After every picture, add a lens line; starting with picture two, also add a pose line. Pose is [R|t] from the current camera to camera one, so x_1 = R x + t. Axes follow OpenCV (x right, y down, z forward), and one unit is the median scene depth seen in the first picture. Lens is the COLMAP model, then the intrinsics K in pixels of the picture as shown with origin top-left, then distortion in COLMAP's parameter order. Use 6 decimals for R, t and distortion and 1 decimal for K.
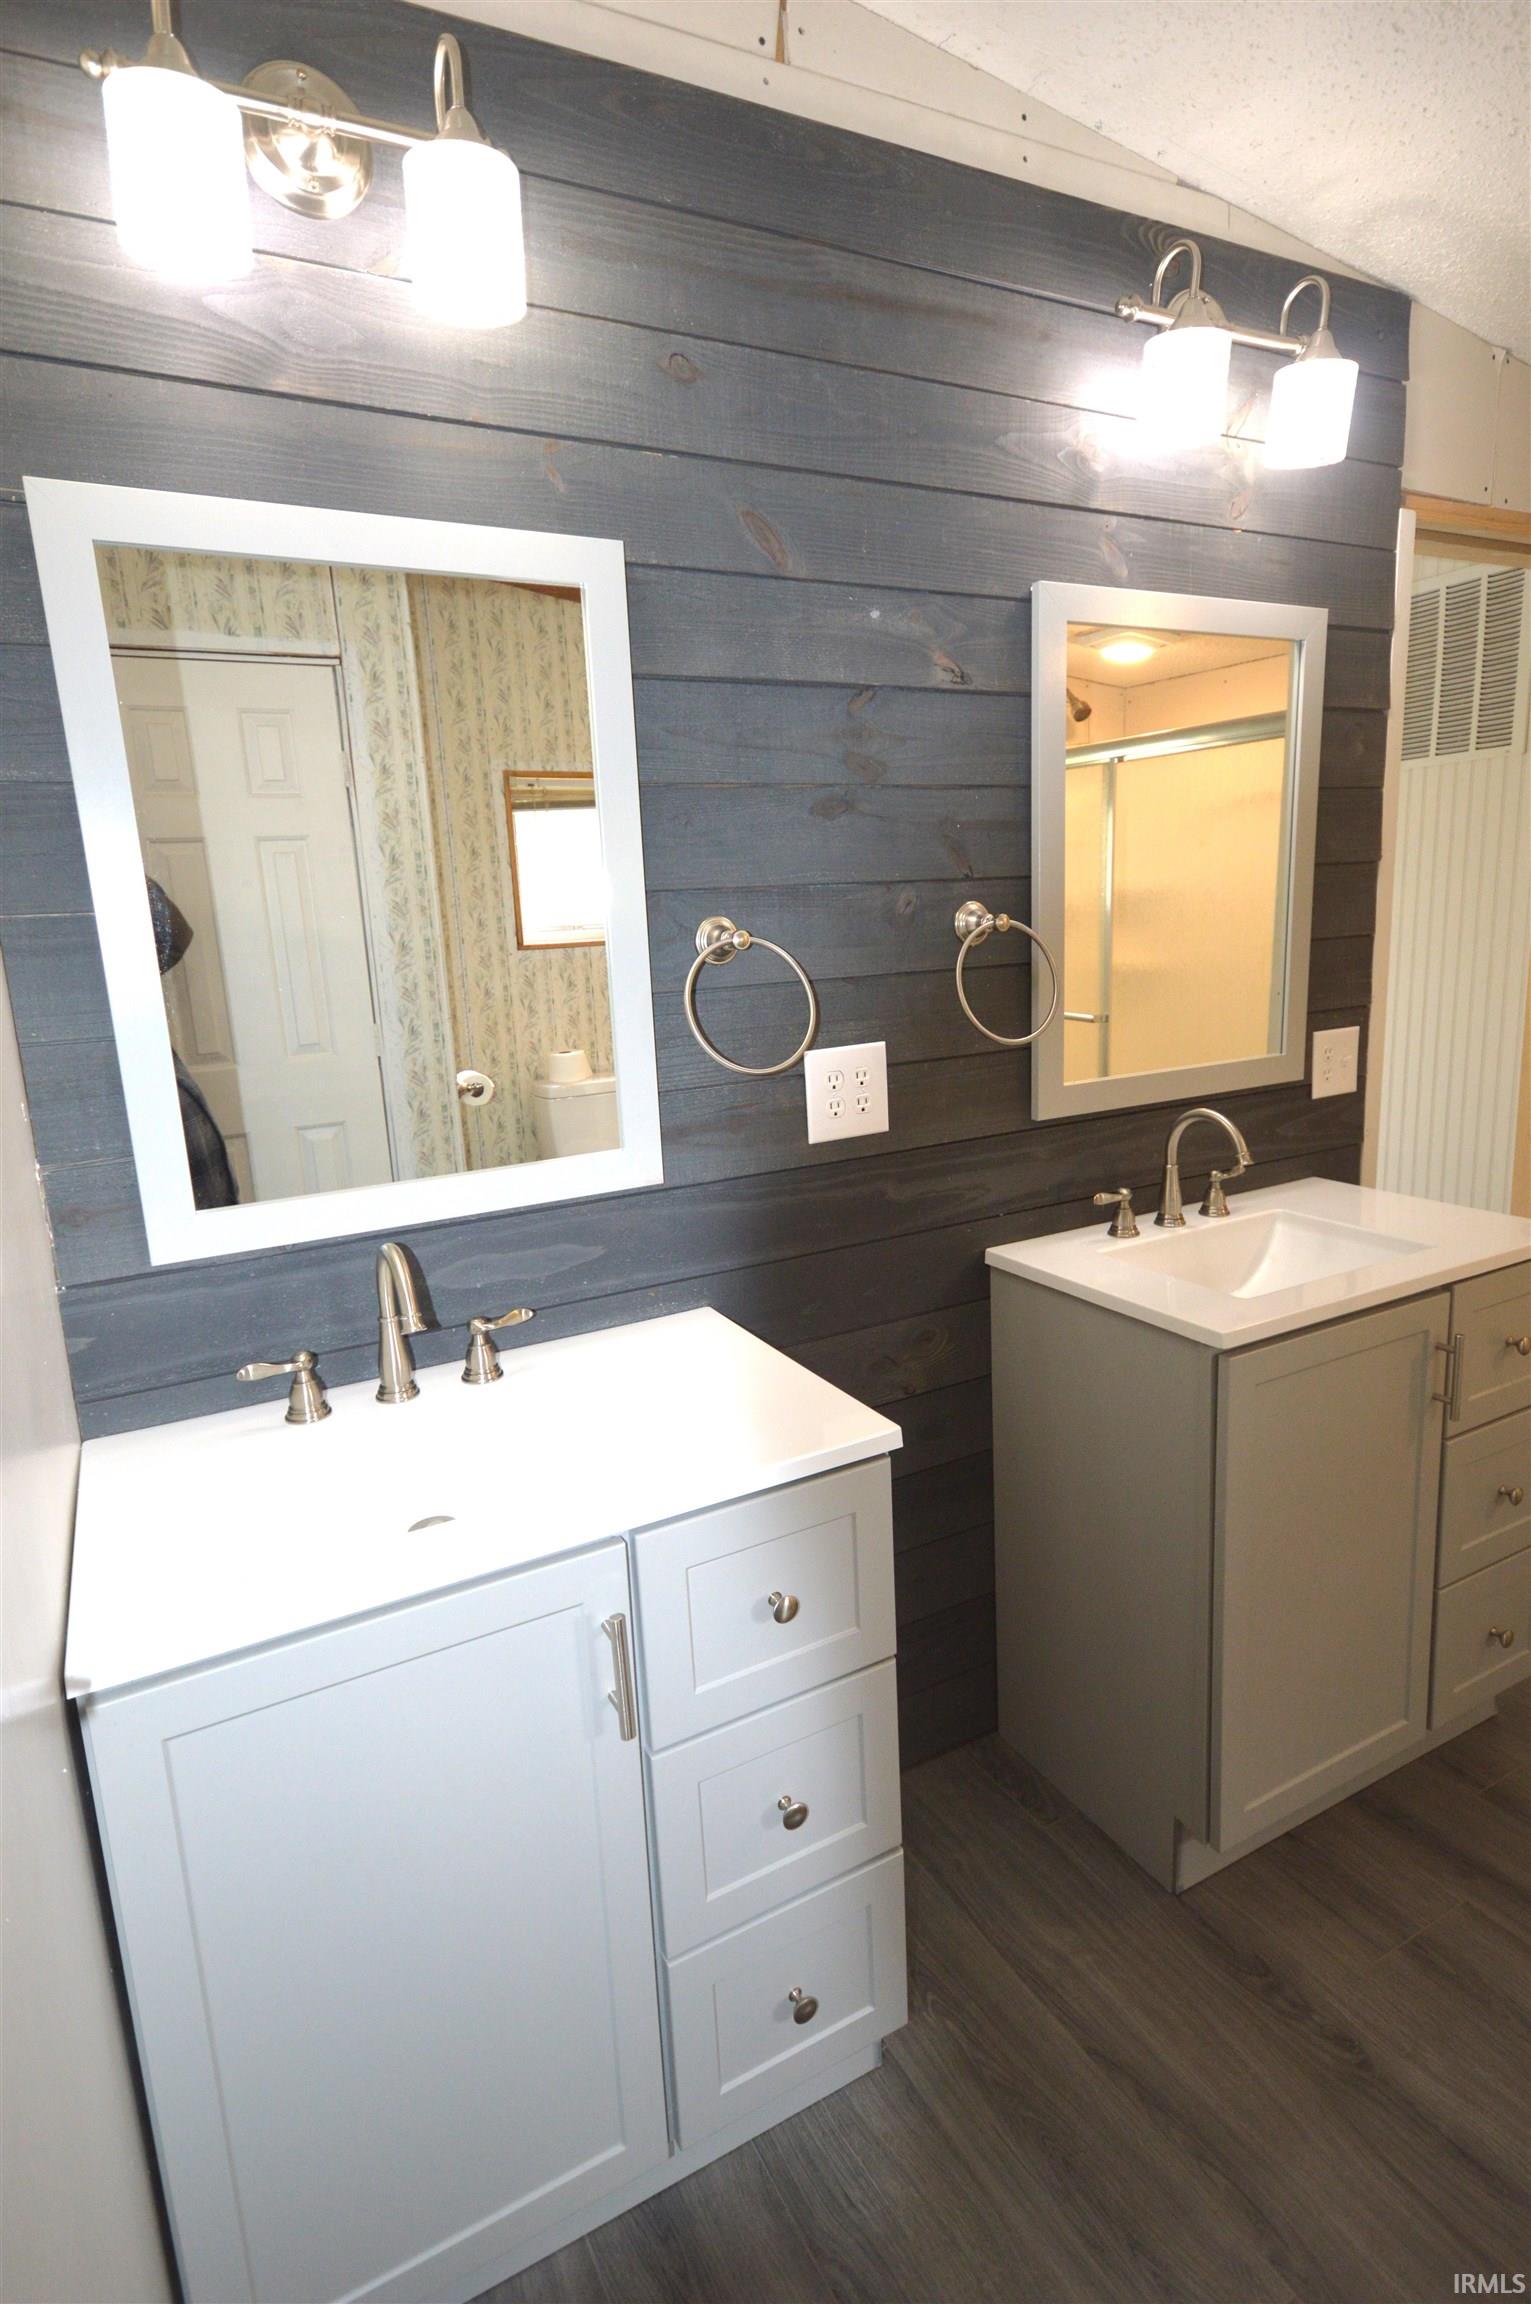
lens RADIAL K [[1188.8, 0, 765.3], [0, 1188.8, 1147.1], [0, 0, 1]] dist [0.005380, 0.003324]
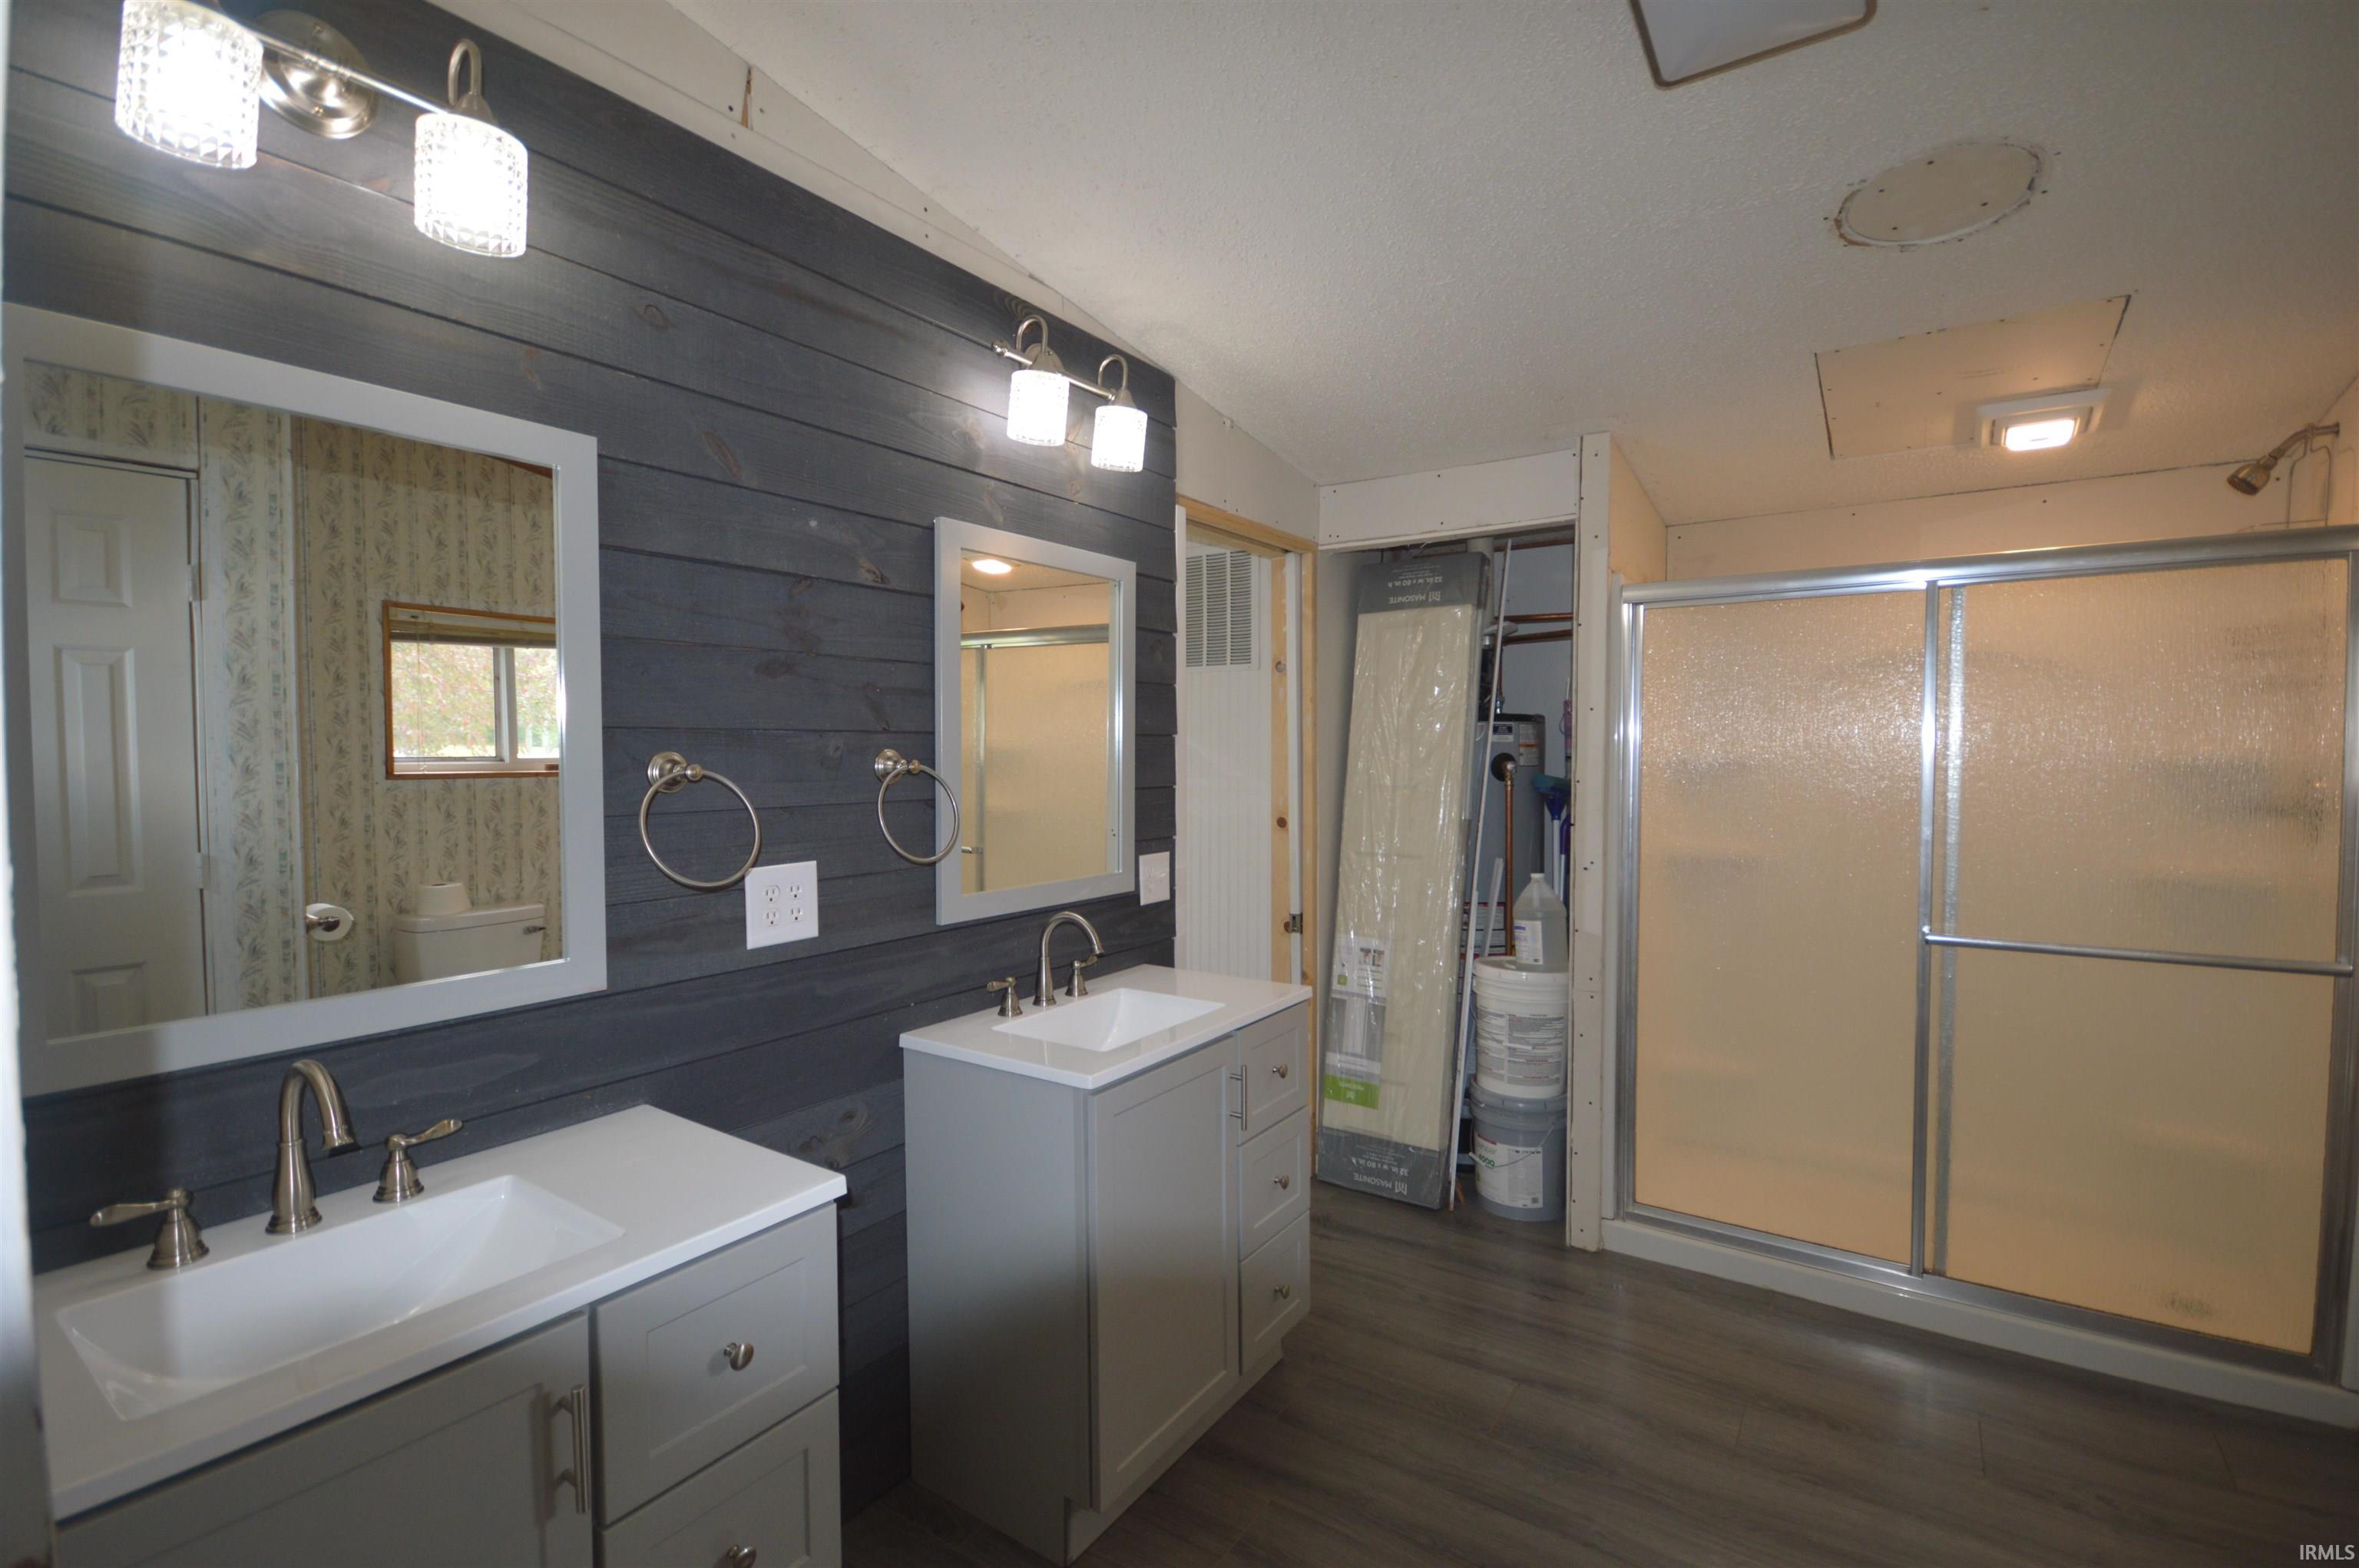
lens RADIAL K [[1043.1, 0, 1181.8], [0, 1043.1, 787.0], [0, 0, 1]] dist [0.002545, -0.008543]
pose [[0.889076, 0.029146, 0.456832, -0.056267], [0.050011, 0.985813, -0.160225, 0.025829], [-0.455020, 0.165299, 0.875004, -0.101395]]
